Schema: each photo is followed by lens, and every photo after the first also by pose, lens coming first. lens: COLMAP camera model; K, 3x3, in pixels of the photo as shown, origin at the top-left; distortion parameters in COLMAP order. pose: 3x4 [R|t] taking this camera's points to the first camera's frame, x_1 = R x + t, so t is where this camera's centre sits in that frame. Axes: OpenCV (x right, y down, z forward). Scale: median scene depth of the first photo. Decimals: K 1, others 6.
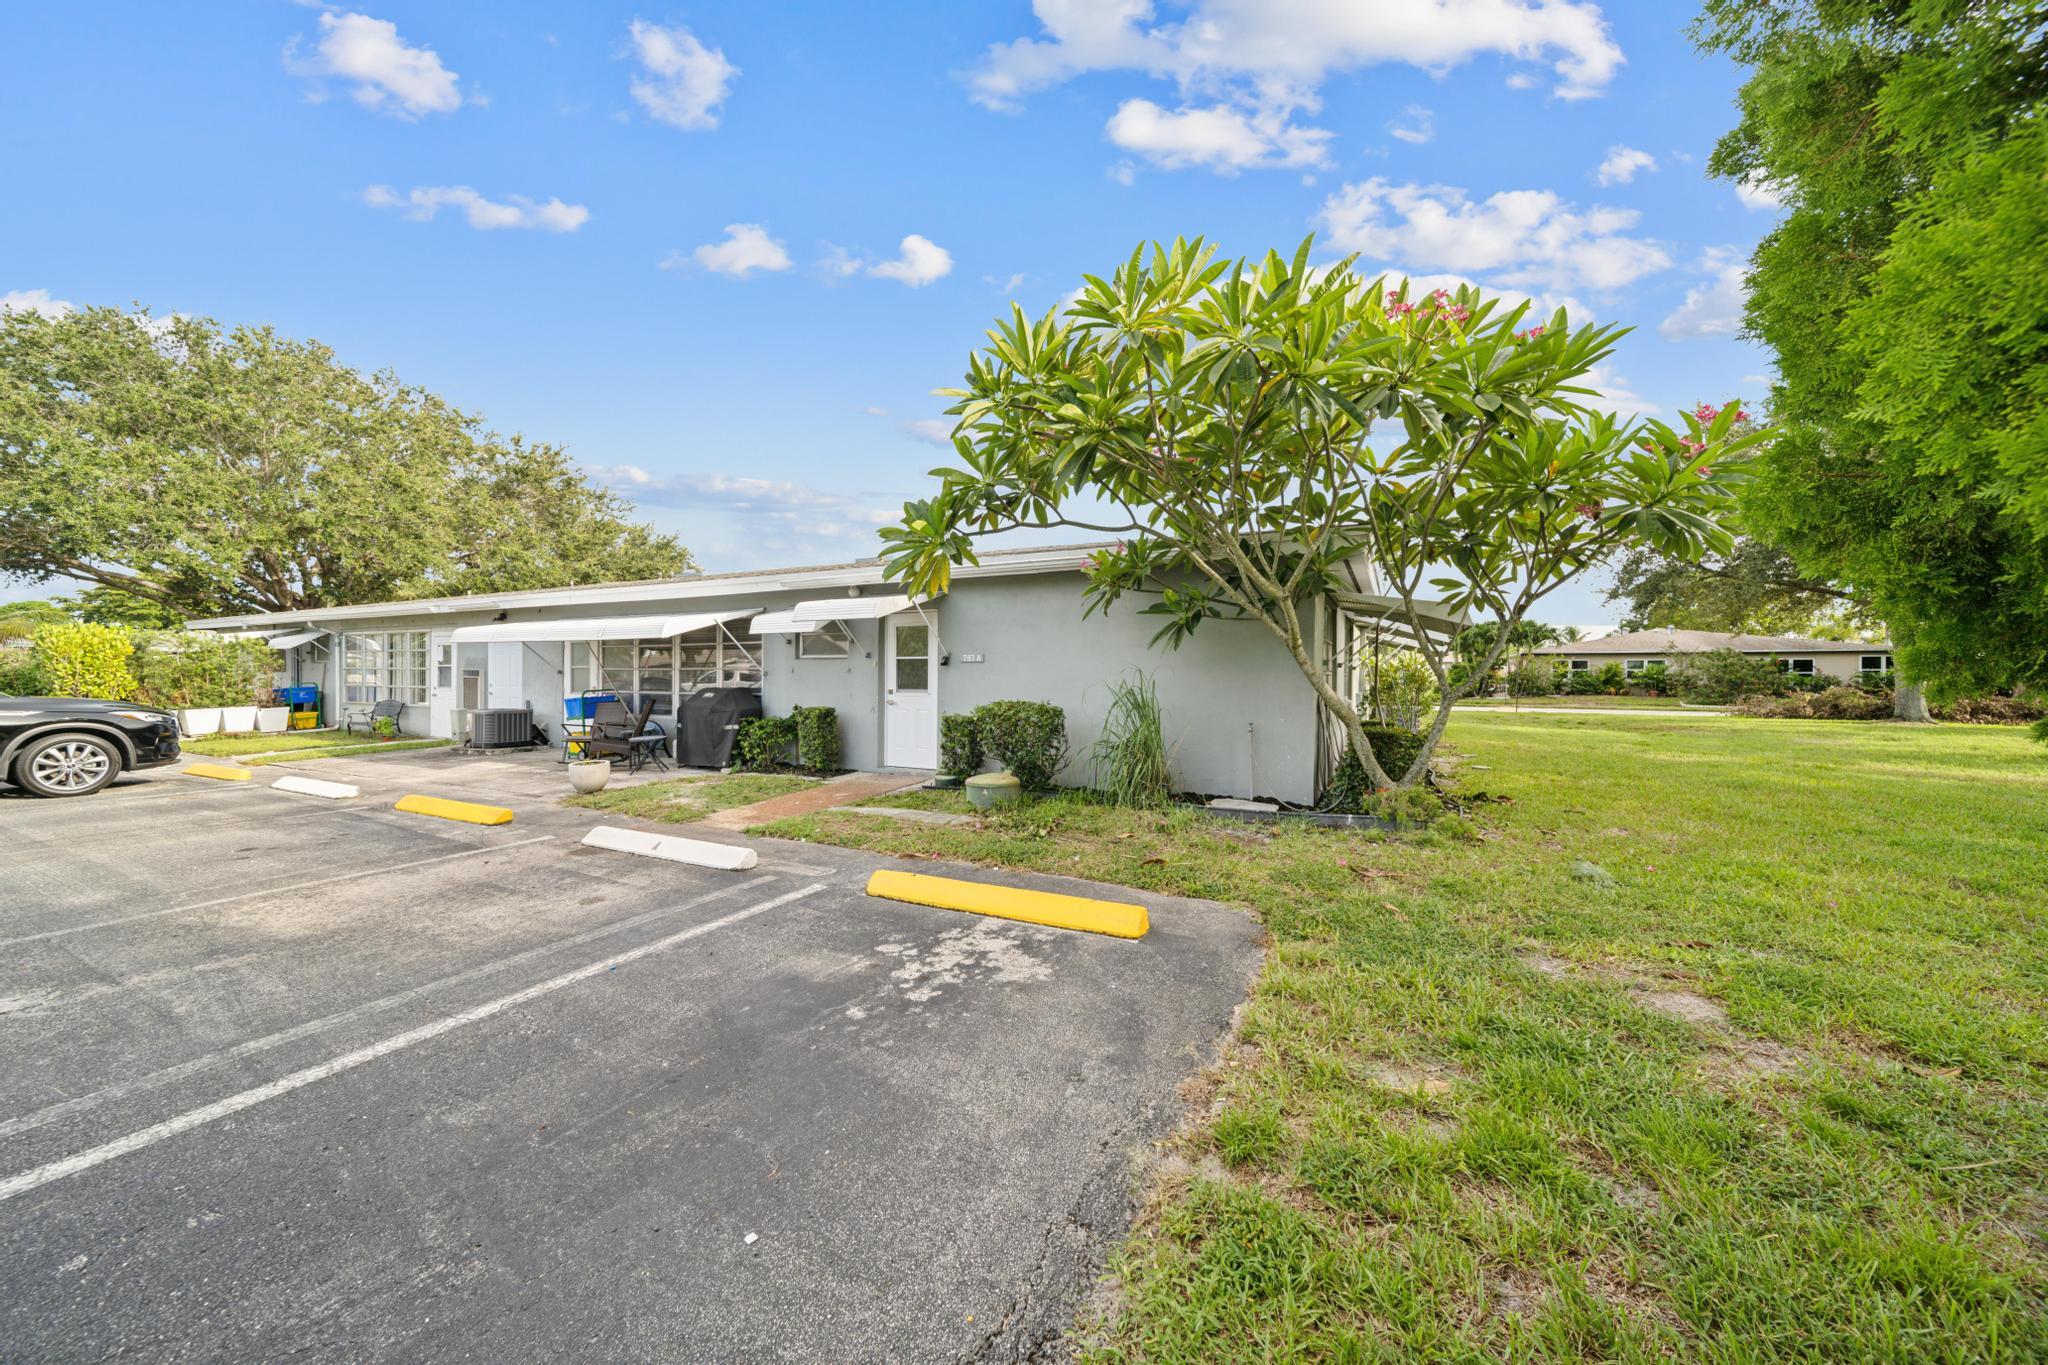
lens RADIAL K [[702.2, 0, 1024.0], [0, 702.2, 682.5], [0, 0, 1]] dist [-0.018393, 0.000082]
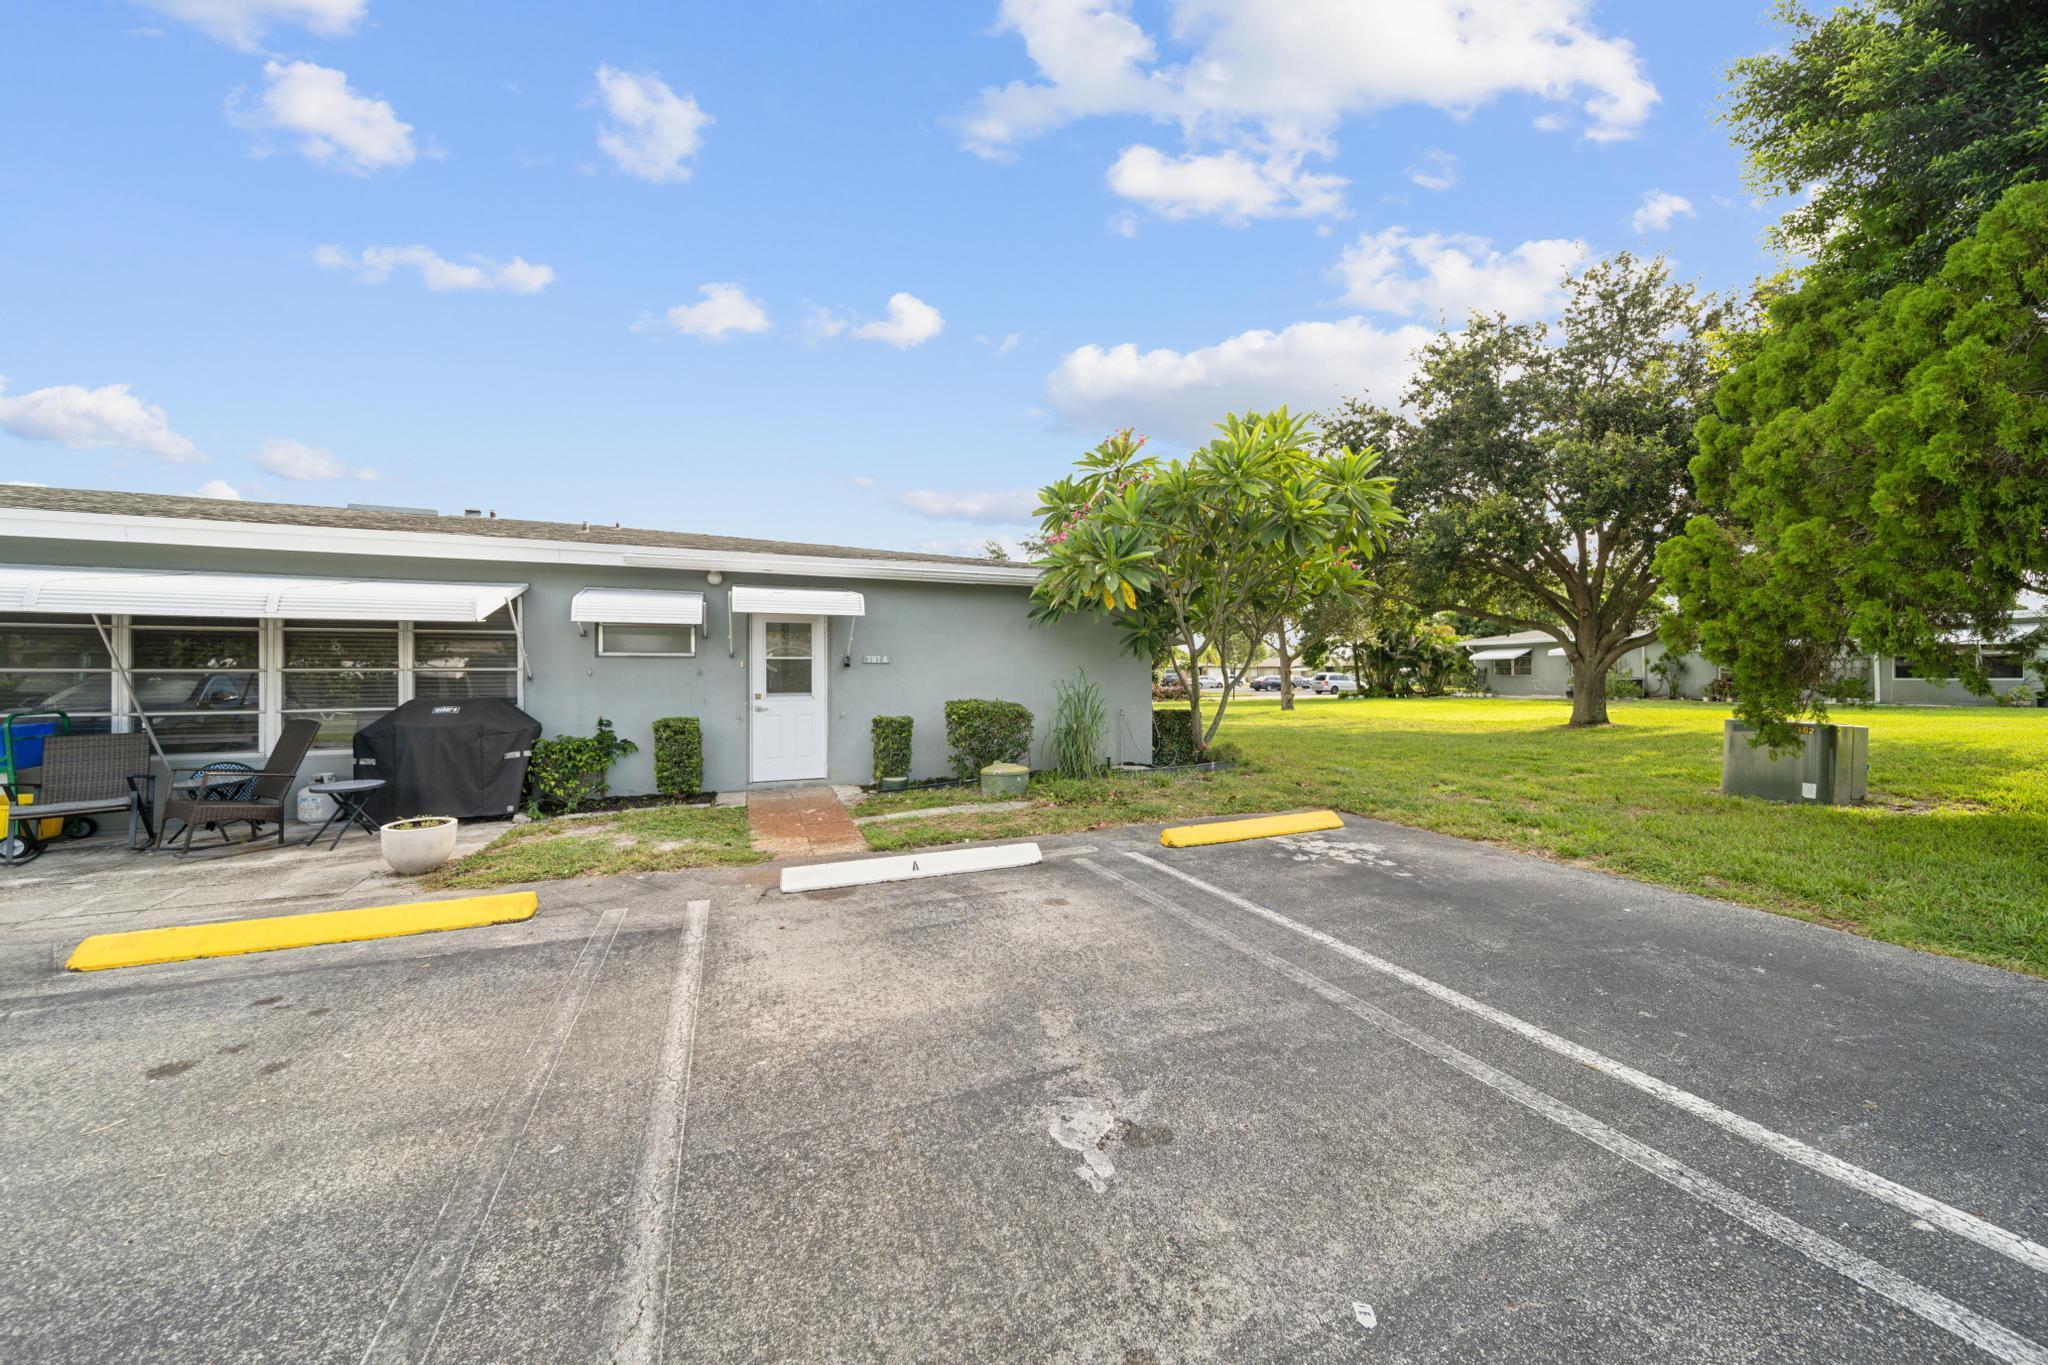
lens RADIAL K [[735.3, 0, 1024.0], [0, 735.3, 682.5], [0, 0, 1]] dist [0.001509, 0.000072]
pose [[0.669494, -0.011542, 0.742728, -1.581628], [0.017359, 0.999849, -0.000111, 0.004465], [-0.742615, 0.012967, 0.669593, 0.375584]]
